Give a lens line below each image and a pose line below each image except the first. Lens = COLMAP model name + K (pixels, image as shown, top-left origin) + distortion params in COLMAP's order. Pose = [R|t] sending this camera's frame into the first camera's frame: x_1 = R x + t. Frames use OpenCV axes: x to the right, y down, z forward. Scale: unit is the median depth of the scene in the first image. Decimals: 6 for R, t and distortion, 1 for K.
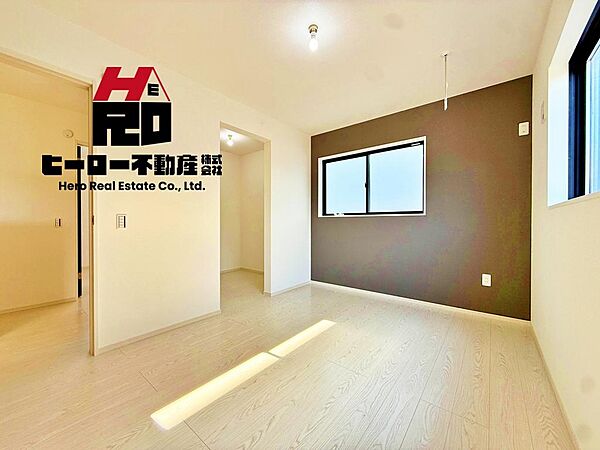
lens RADIAL K [[237.8, 0, 297.9], [0, 237.8, 225.7], [0, 0, 1]] dist [-0.006639, -0.000320]
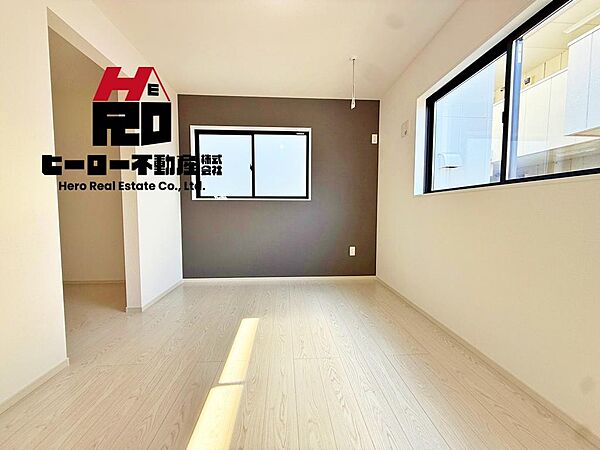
lens RADIAL K [[237.8, 0, 299.2], [0, 237.8, 225.6], [0, 0, 1]] dist [-0.006639, -0.000320]
pose [[0.734757, -0.047938, 0.676635, -0.235259], [0.006106, 0.997927, 0.064071, 0.001781], [-0.678303, -0.042945, 0.733526, 0.184162]]
